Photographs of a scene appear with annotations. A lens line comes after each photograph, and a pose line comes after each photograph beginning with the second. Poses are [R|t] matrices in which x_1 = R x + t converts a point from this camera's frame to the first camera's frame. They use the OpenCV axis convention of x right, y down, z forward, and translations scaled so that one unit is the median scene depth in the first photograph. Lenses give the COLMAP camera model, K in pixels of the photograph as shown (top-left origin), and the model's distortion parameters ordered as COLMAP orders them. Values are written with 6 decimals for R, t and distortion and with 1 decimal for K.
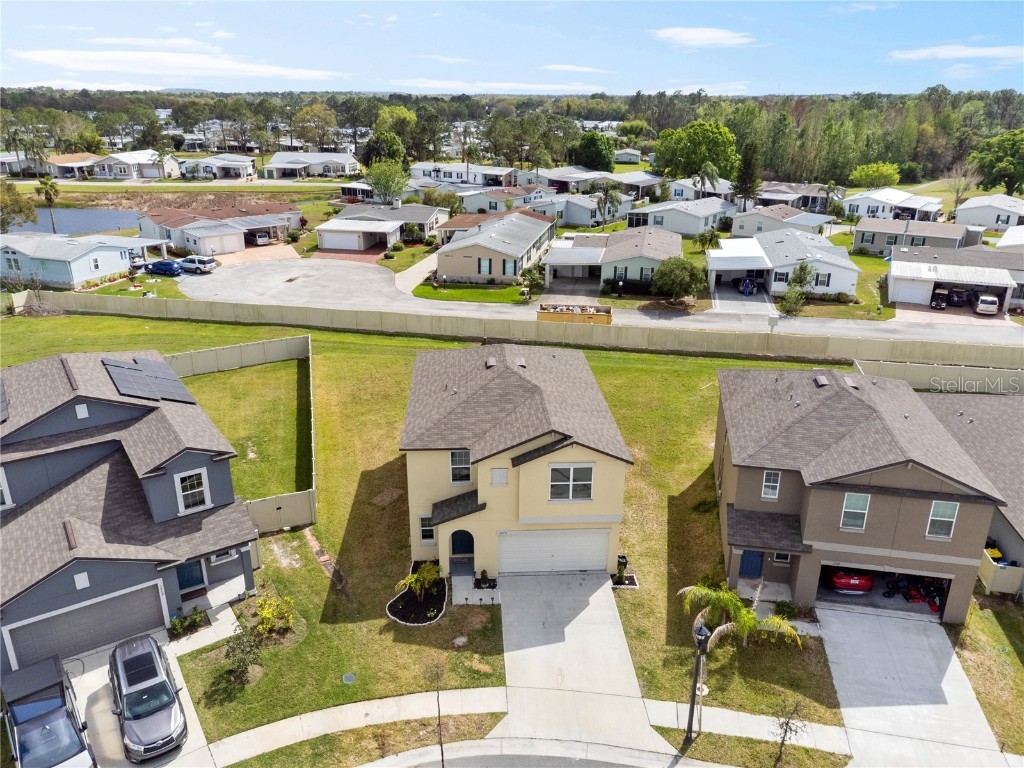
lens RADIAL K [[770.4, 0, 510.6], [0, 770.4, 380.0], [0, 0, 1]] dist [0.020970, 0.005550]
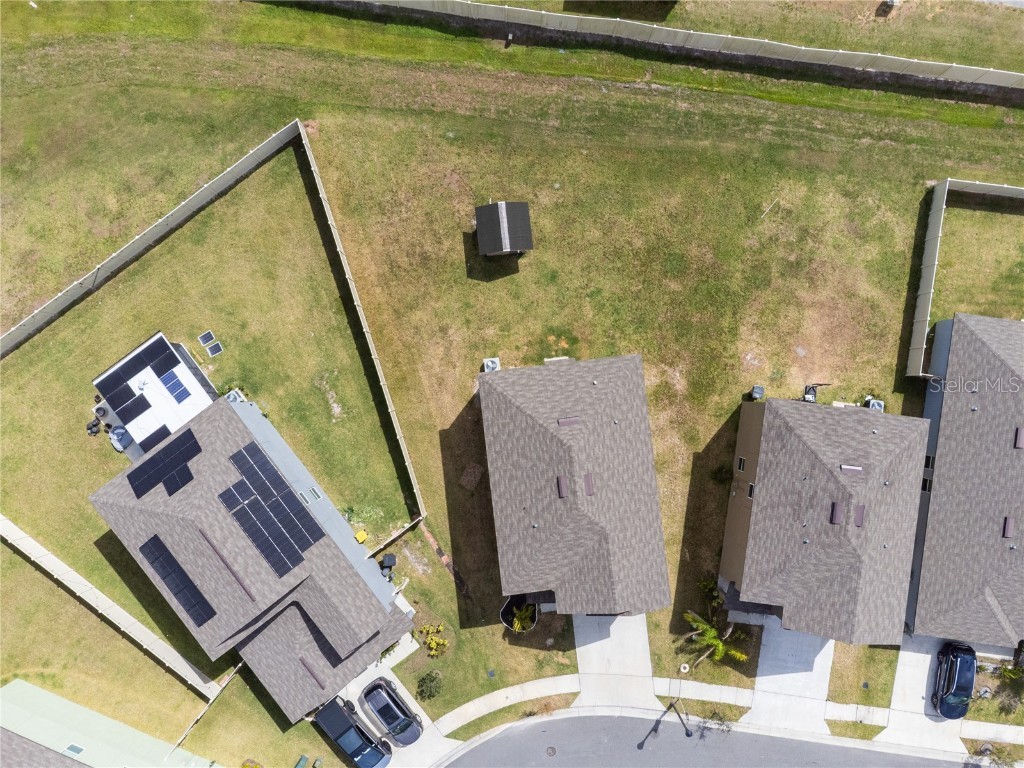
lens RADIAL K [[770.4, 0, 510.6], [0, 770.4, 380.0], [0, 0, 1]] dist [0.020970, 0.005550]
pose [[0.998234, -0.059164, 0.005422, -0.070690], [0.016144, 0.357953, 0.933600, -0.815759], [-0.057176, -0.931863, 0.358276, 0.524785]]
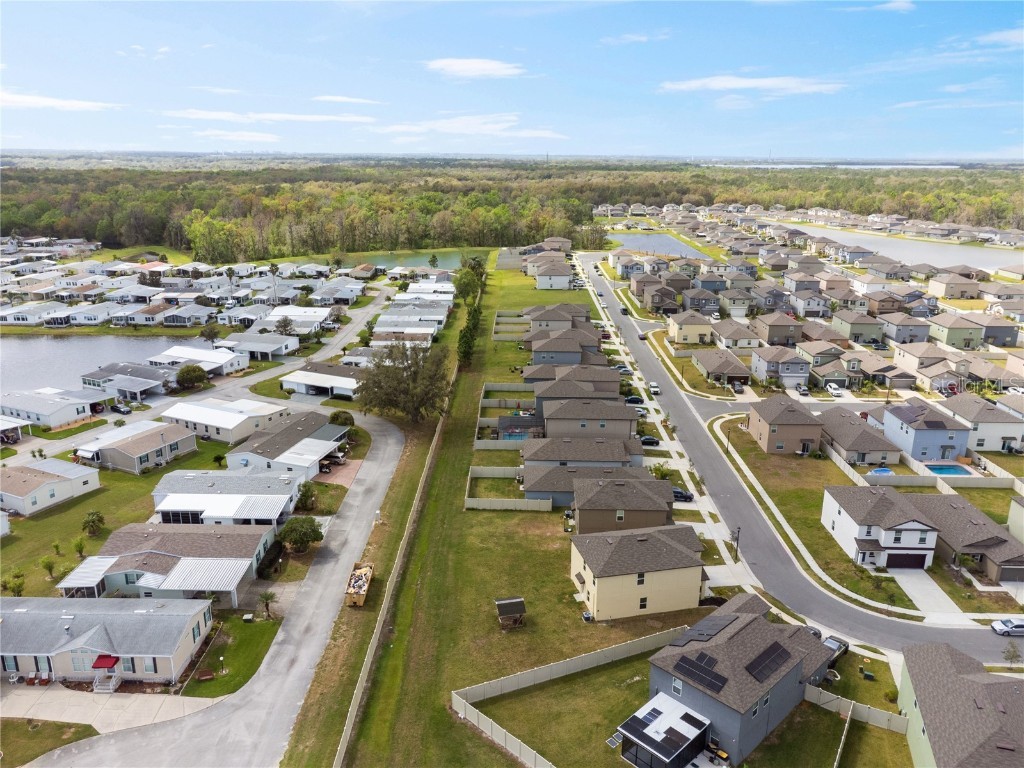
lens RADIAL K [[770.4, 0, 510.6], [0, 770.4, 380.0], [0, 0, 1]] dist [0.020970, 0.005550]
pose [[-0.176902, -0.283777, 0.942431, -1.446396], [0.330712, 0.884722, 0.328477, -0.965002], [-0.927004, 0.369781, -0.062660, 0.948978]]
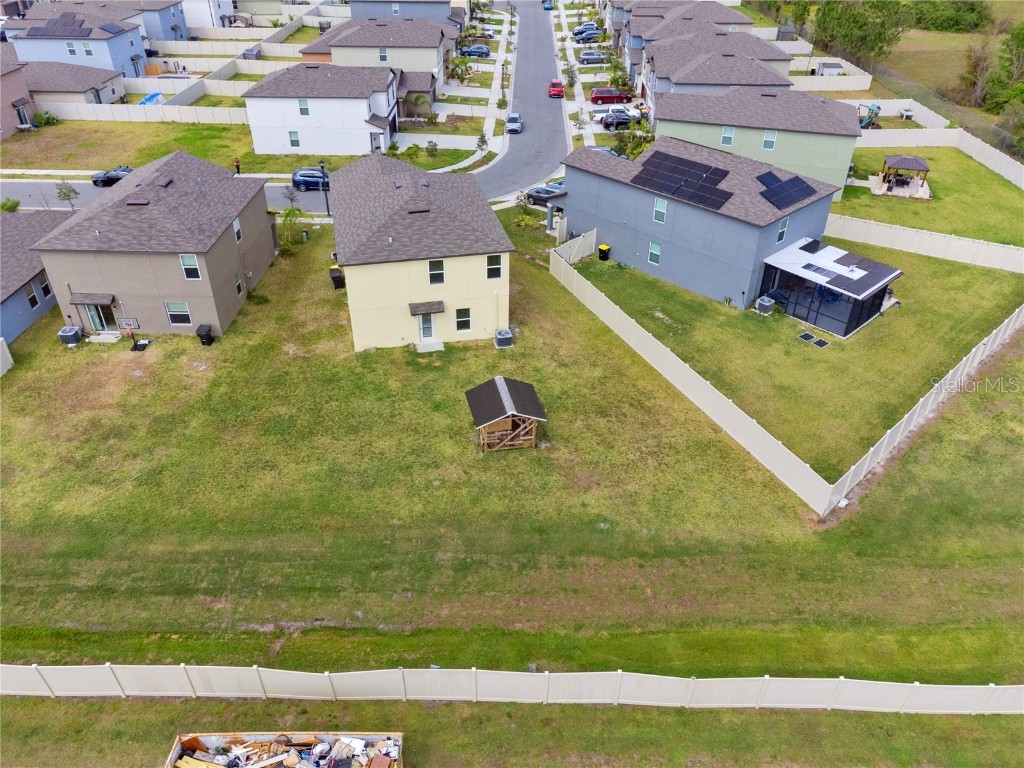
lens RADIAL K [[770.4, 0, 510.6], [0, 770.4, 380.0], [0, 0, 1]] dist [0.020970, 0.005550]
pose [[-0.985412, 0.084264, -0.147858, 0.033743], [-0.069356, 0.594548, 0.801063, -0.593676], [0.155409, 0.799632, -0.580031, 1.411661]]
